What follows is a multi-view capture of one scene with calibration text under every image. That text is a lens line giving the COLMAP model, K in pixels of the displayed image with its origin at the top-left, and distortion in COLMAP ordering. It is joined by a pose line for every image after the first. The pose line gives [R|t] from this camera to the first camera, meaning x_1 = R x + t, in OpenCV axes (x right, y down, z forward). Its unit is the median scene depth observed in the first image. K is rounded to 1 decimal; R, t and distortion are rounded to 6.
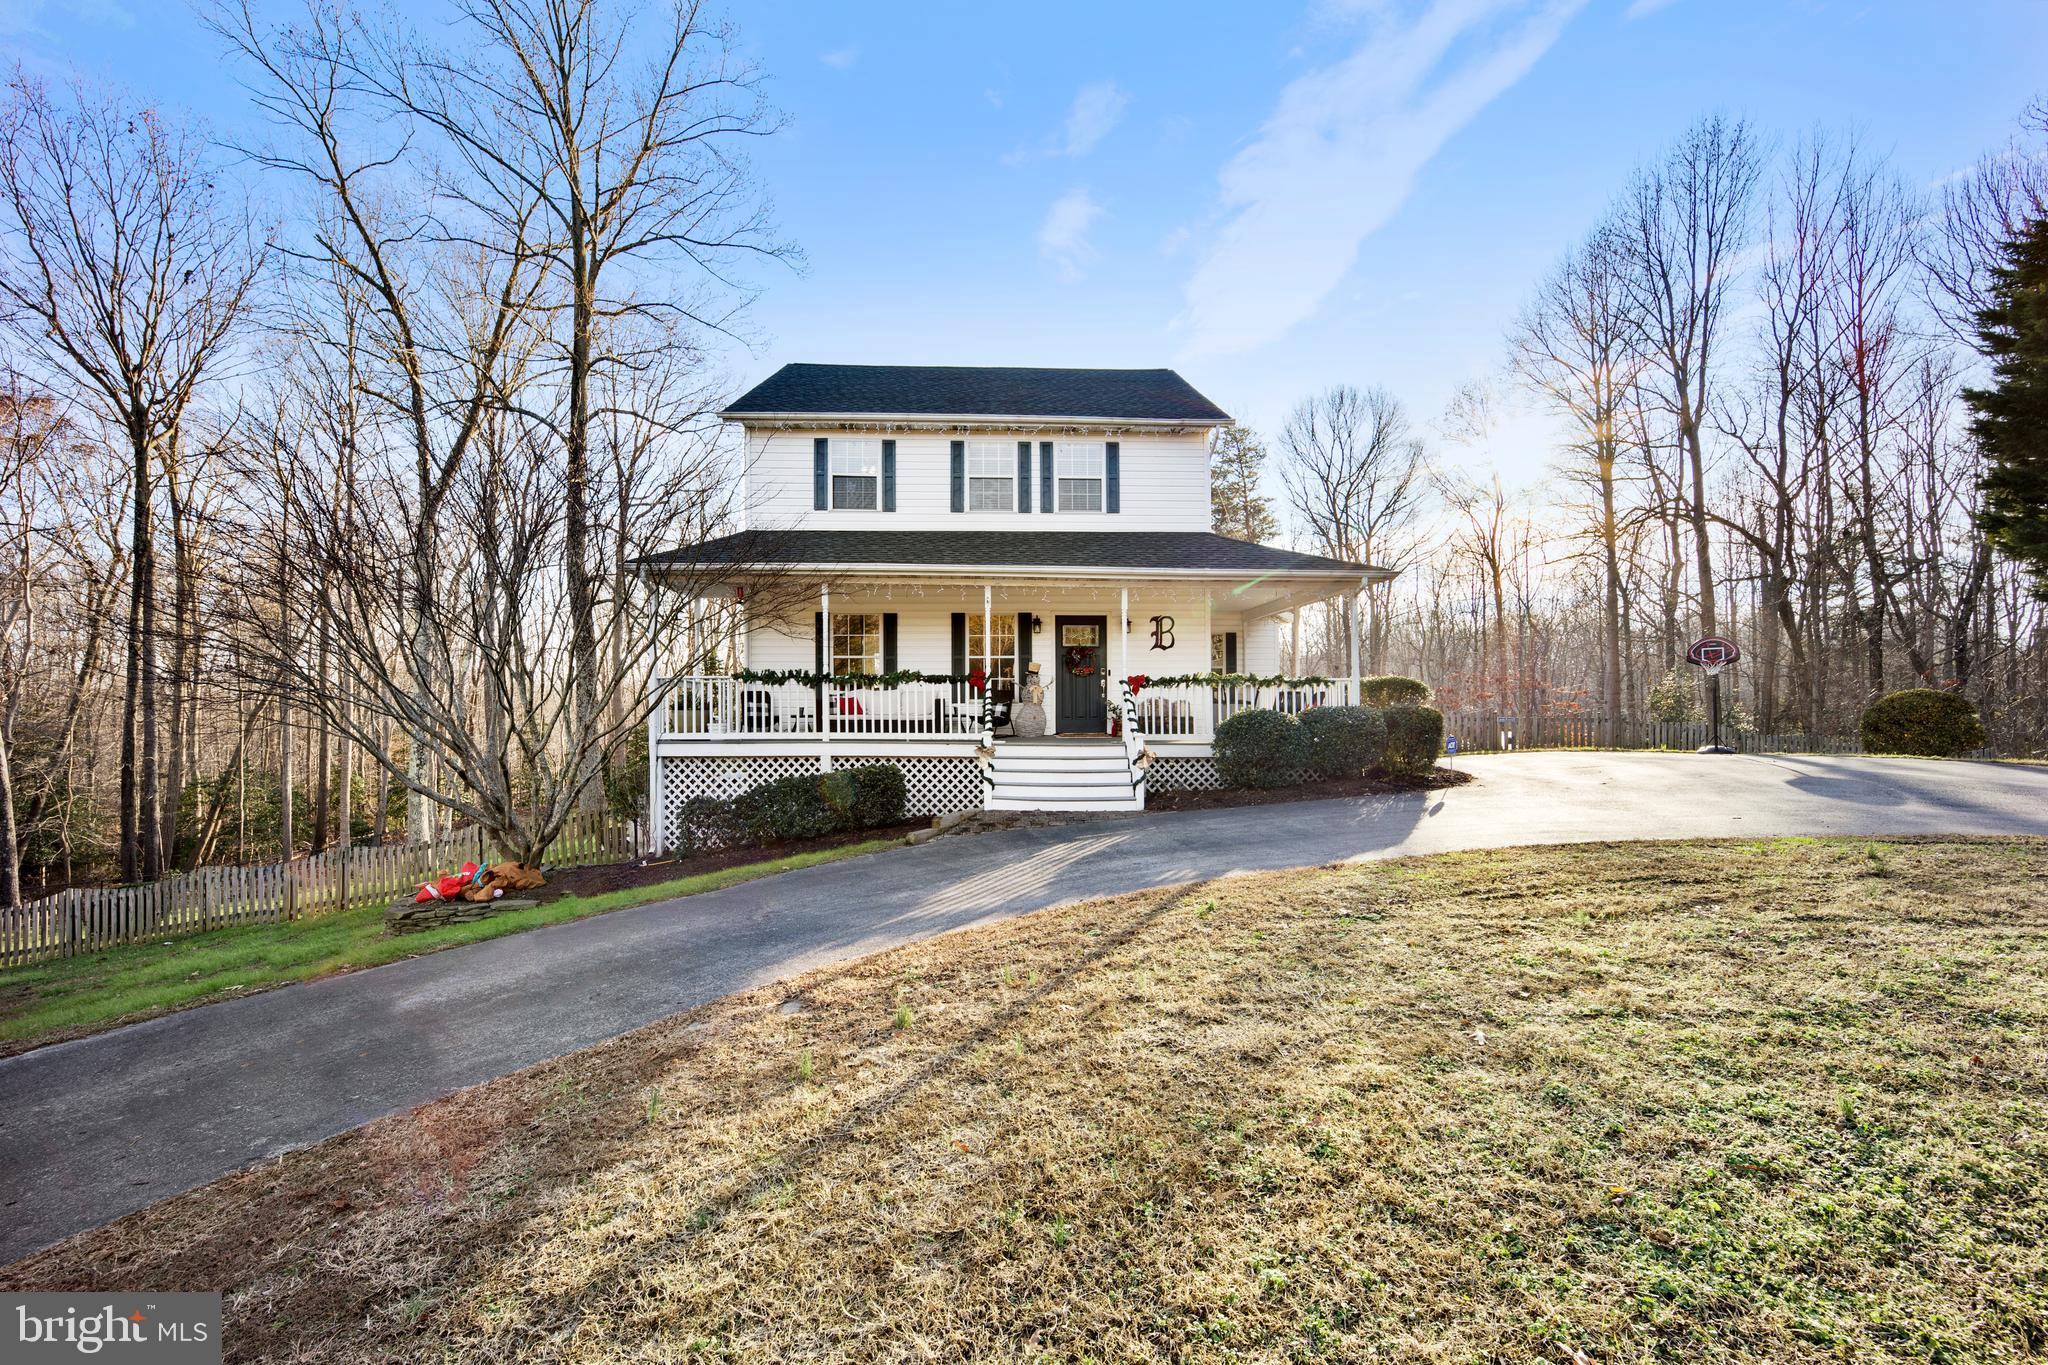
lens RADIAL K [[834.3, 0, 1011.9], [0, 834.3, 700.0], [0, 0, 1]] dist [-0.019264, -0.000016]
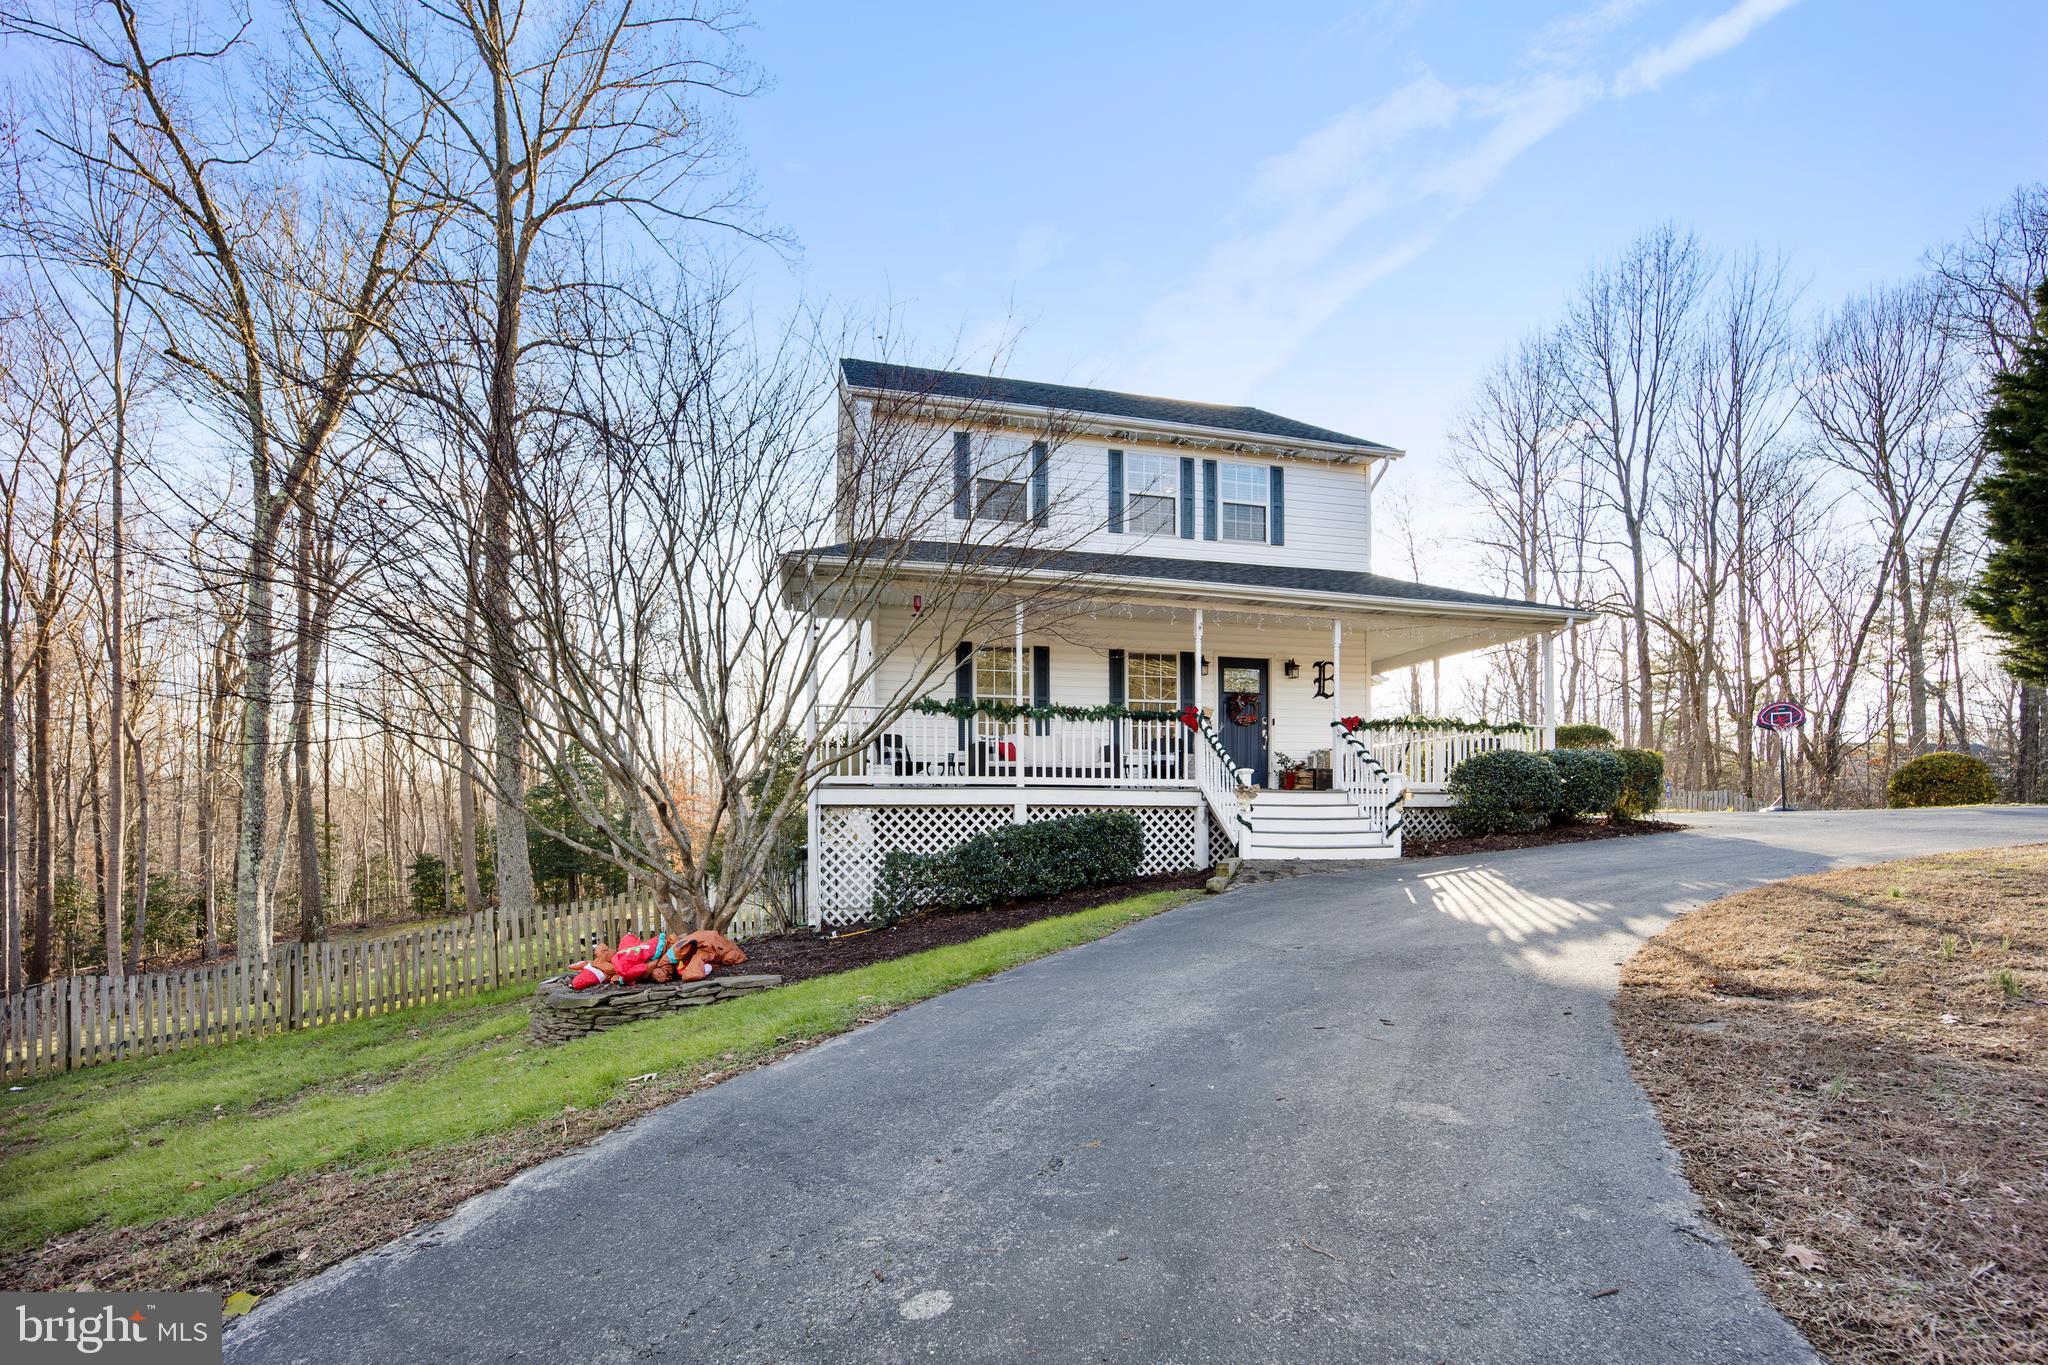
lens RADIAL K [[868.6, 0, 1028.6], [0, 868.6, 827.8], [0, 0, 1]] dist [-0.018427, 0.000237]
pose [[0.978408, -0.005349, 0.206613, -0.342037], [-0.000009, 0.999664, 0.025921, 0.058662], [-0.206683, -0.025364, 0.978079, 0.127720]]
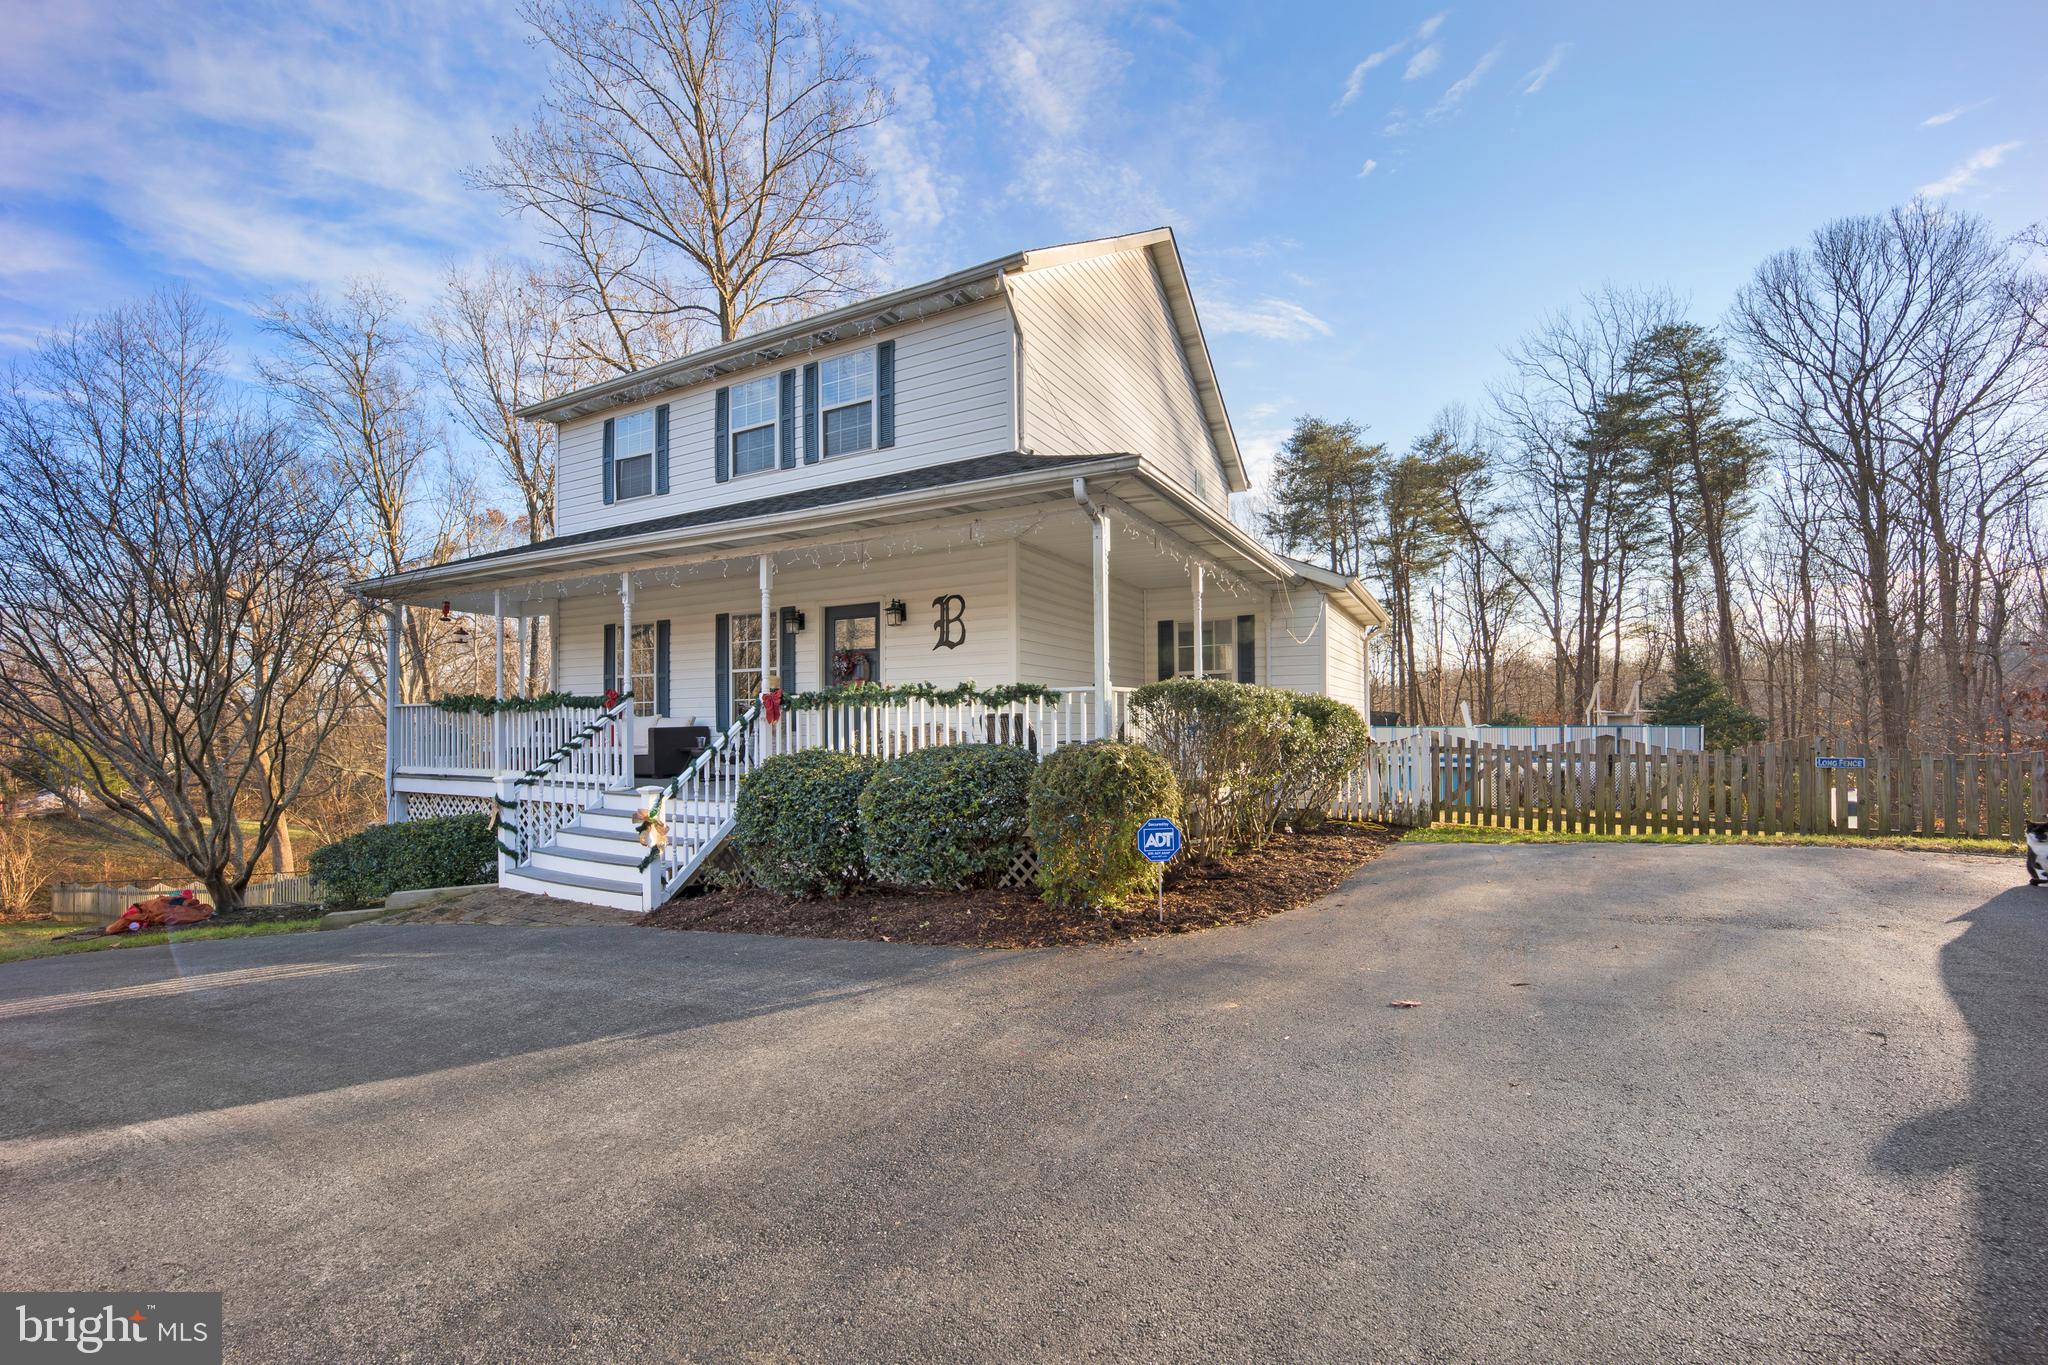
lens RADIAL K [[837.1, 0, 1024.2], [0, 837.1, 711.9], [0, 0, 1]] dist [-0.022233, 0.001085]
pose [[0.858673, -0.011159, -0.512402, 0.561299], [0.009424, 0.999938, -0.005984, -0.007307], [0.512437, 0.000309, 0.858725, 0.484698]]
